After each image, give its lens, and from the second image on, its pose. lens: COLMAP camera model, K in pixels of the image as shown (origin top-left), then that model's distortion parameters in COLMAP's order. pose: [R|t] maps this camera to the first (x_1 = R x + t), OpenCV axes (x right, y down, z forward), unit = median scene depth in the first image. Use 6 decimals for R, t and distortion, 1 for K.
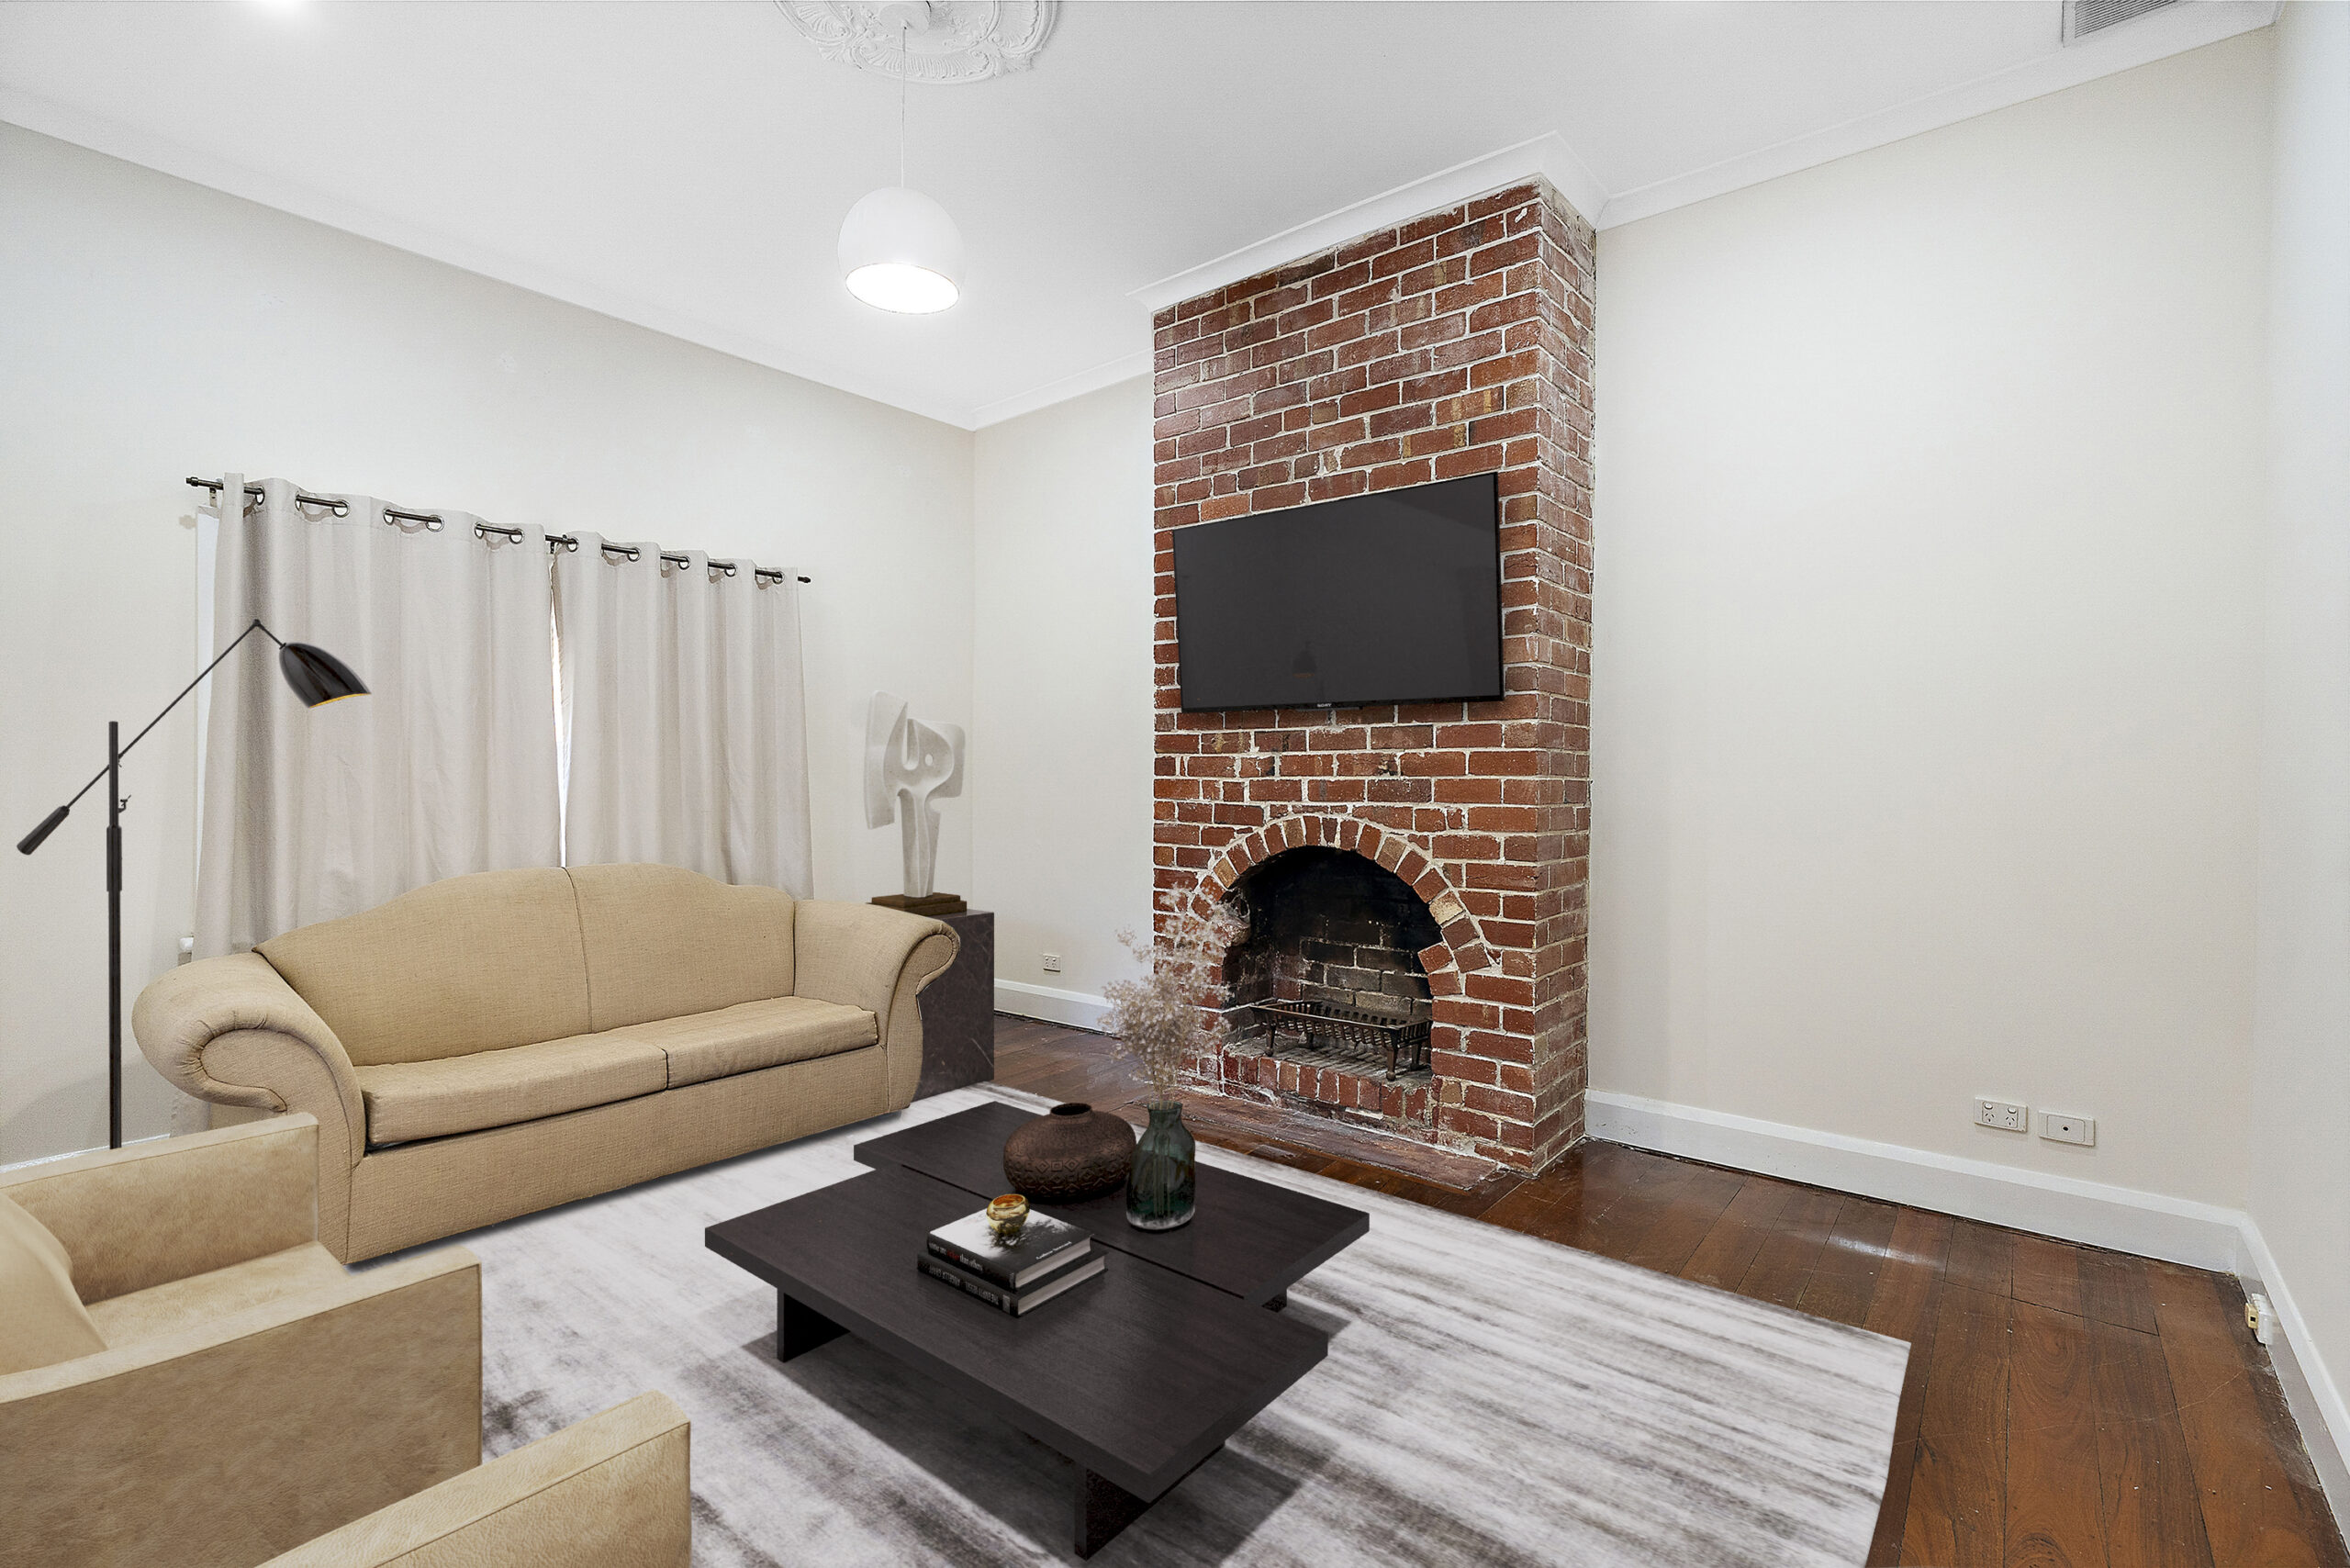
lens RADIAL K [[1076.1, 0, 1196.5], [0, 1076.1, 791.1], [0, 0, 1]] dist [-0.000500, 0.001305]
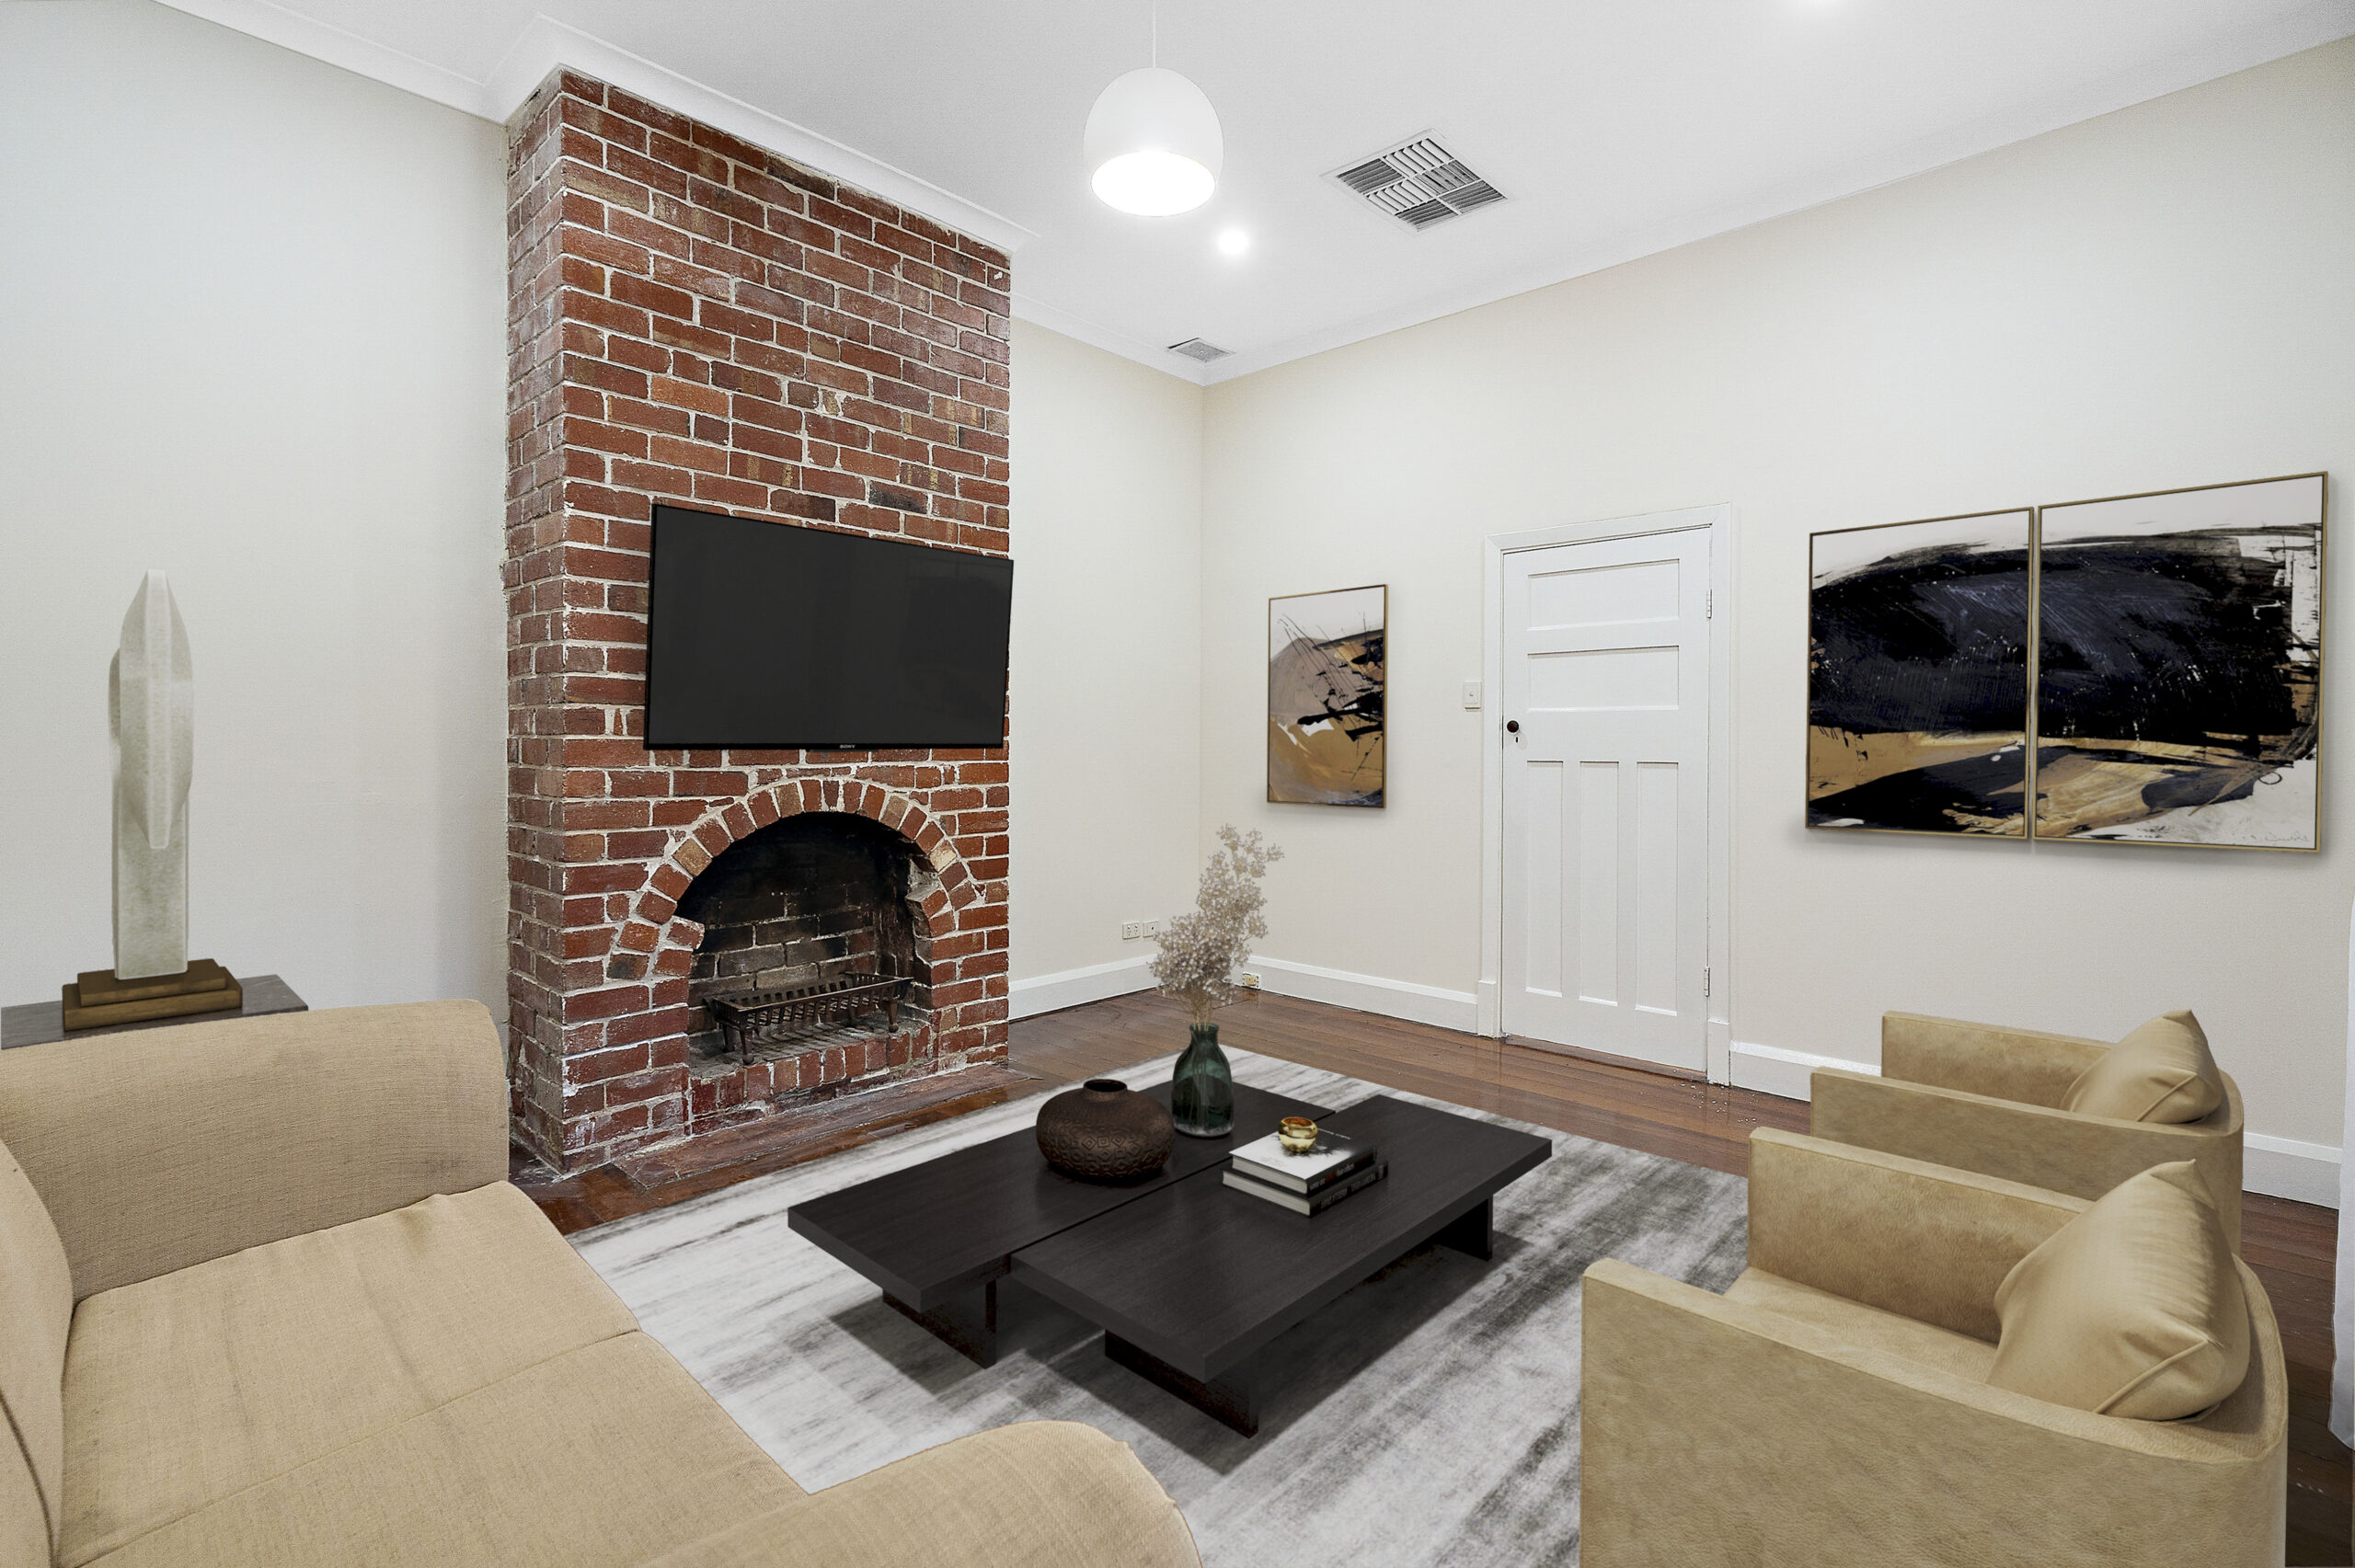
lens RADIAL K [[1078.1, 0, 1190.7], [0, 1078.1, 762.6], [0, 0, 1]] dist [-0.000500, 0.001305]
pose [[0.066085, -0.018861, 0.997636, -0.810541], [0.014377, 0.999736, 0.017948, -0.003403], [-0.997710, 0.013157, 0.066338, 0.632466]]
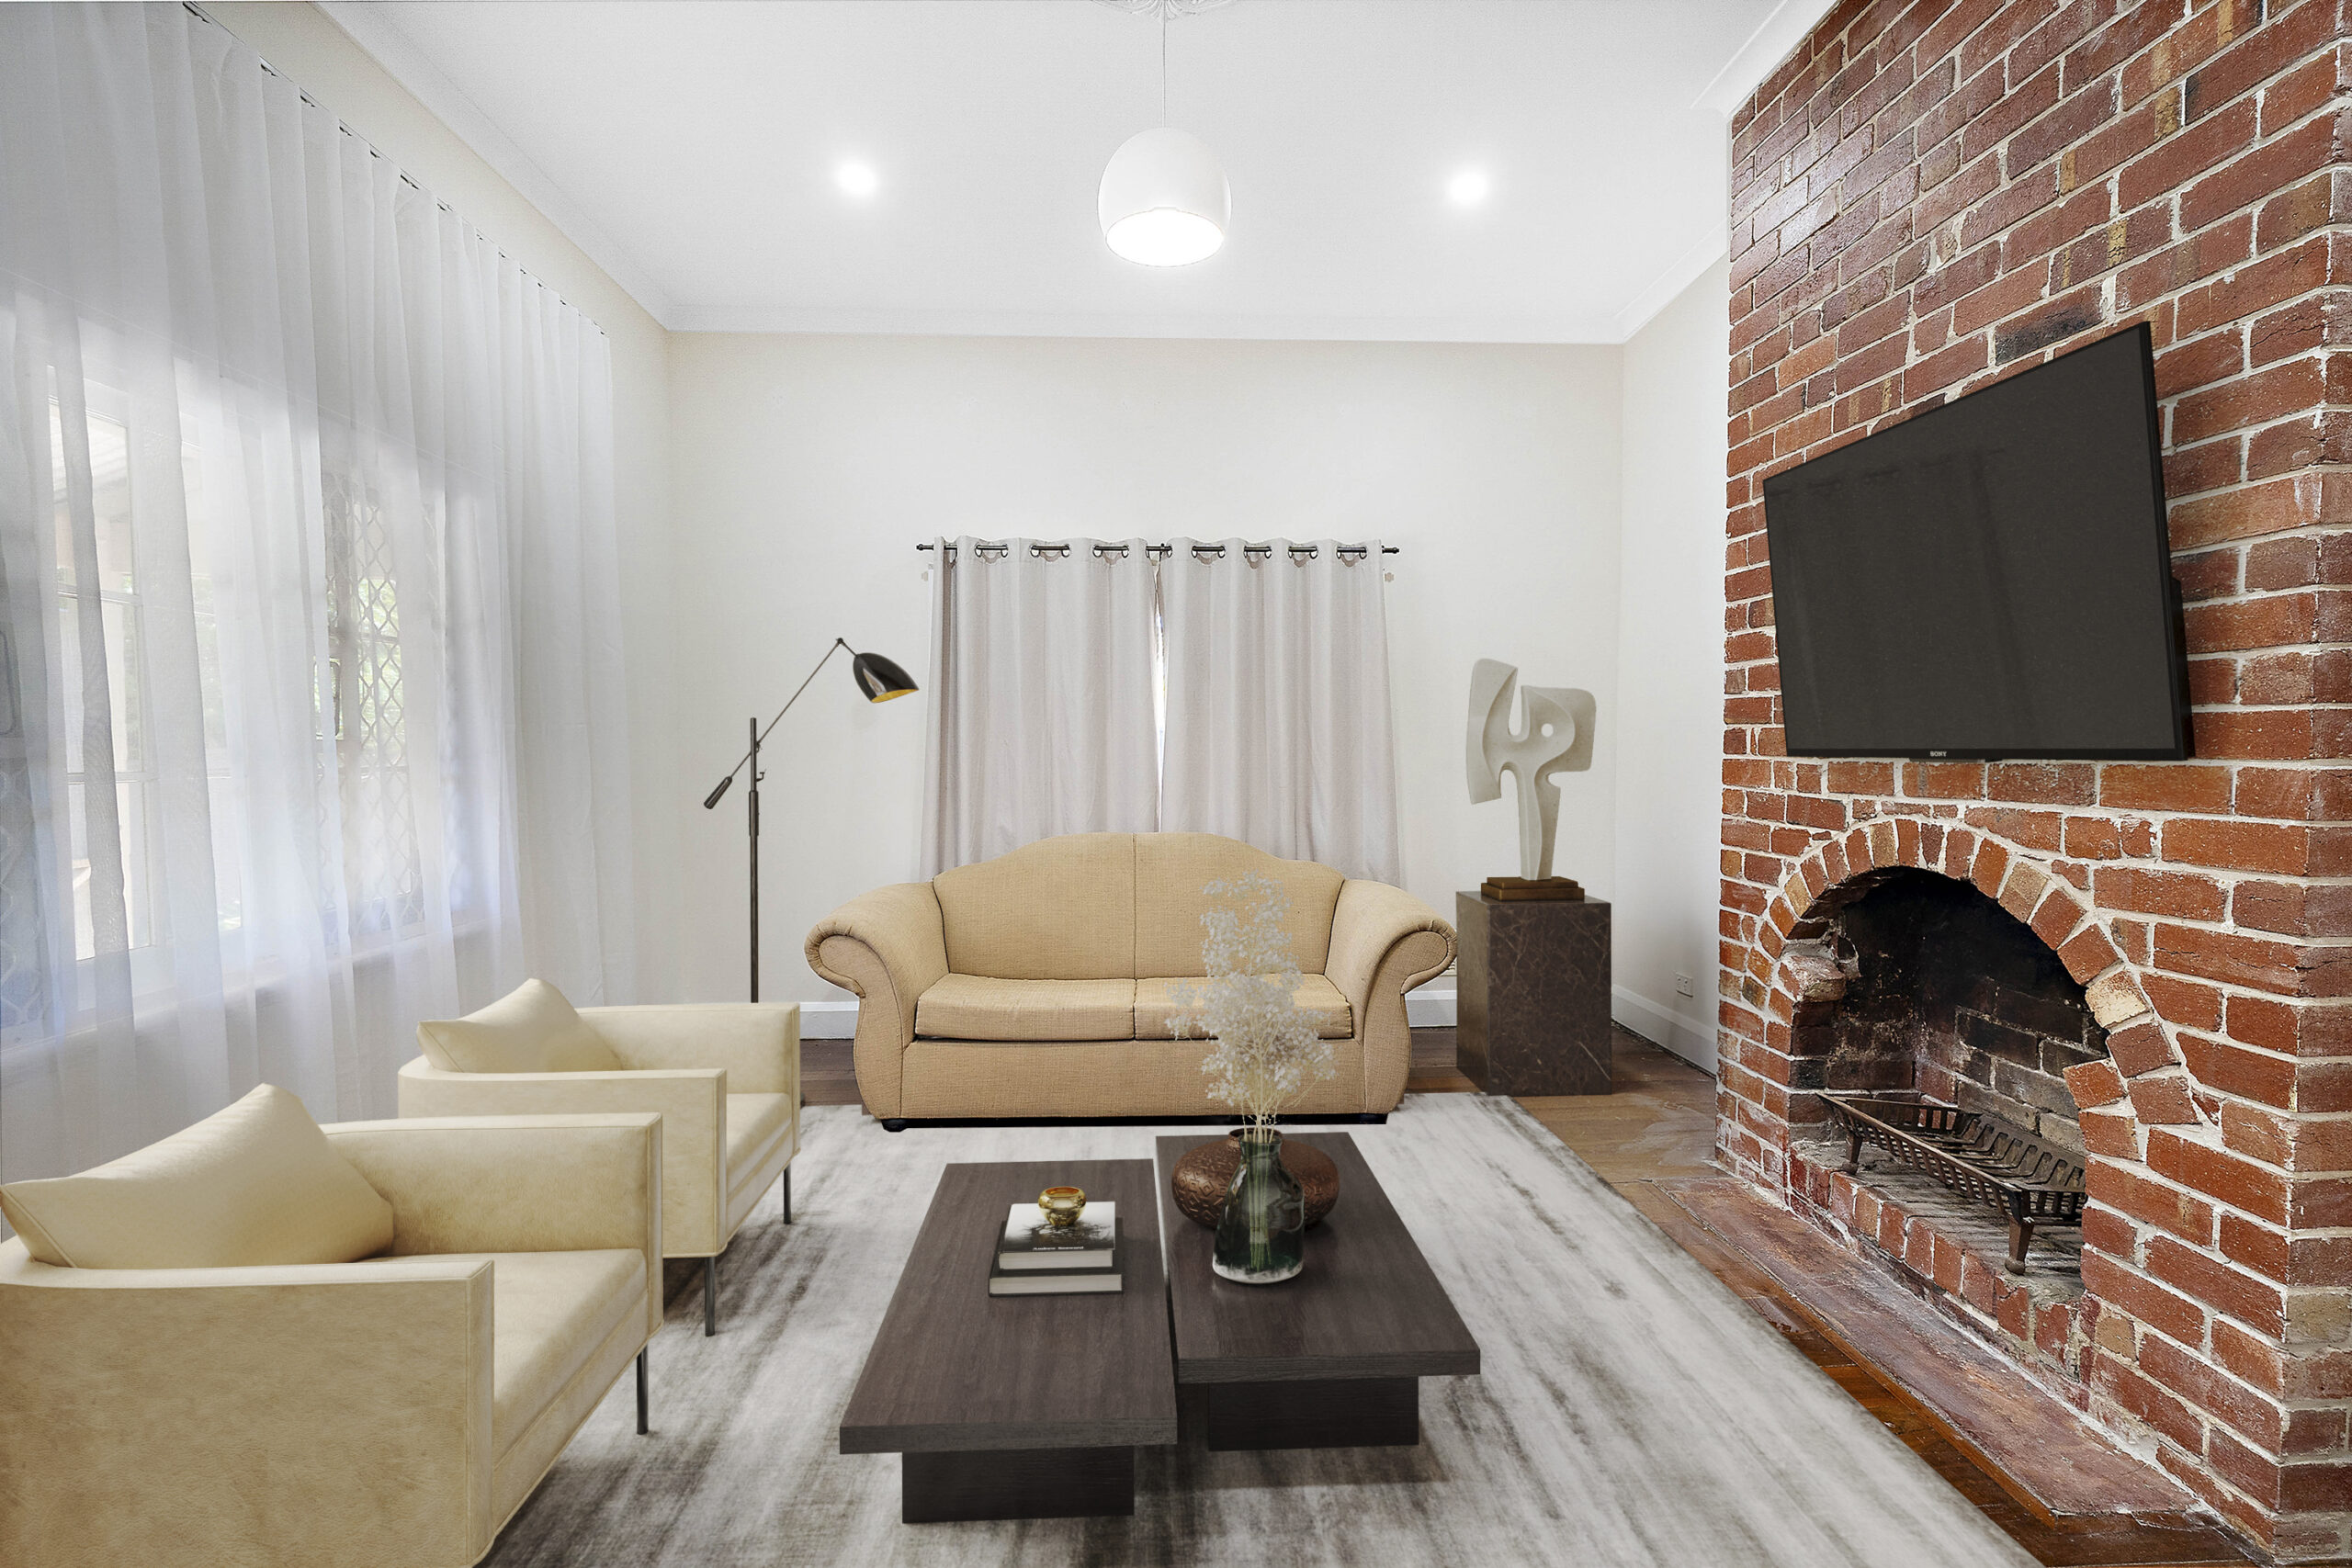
lens RADIAL K [[1076.8, 0, 1171.6], [0, 1076.8, 792.2], [0, 0, 1]] dist [-0.000500, 0.001305]
pose [[0.661115, 0.029086, -0.749720, 0.304659], [-0.006927, 0.999442, 0.032666, -0.011128], [0.750252, -0.016403, 0.660948, 0.260371]]
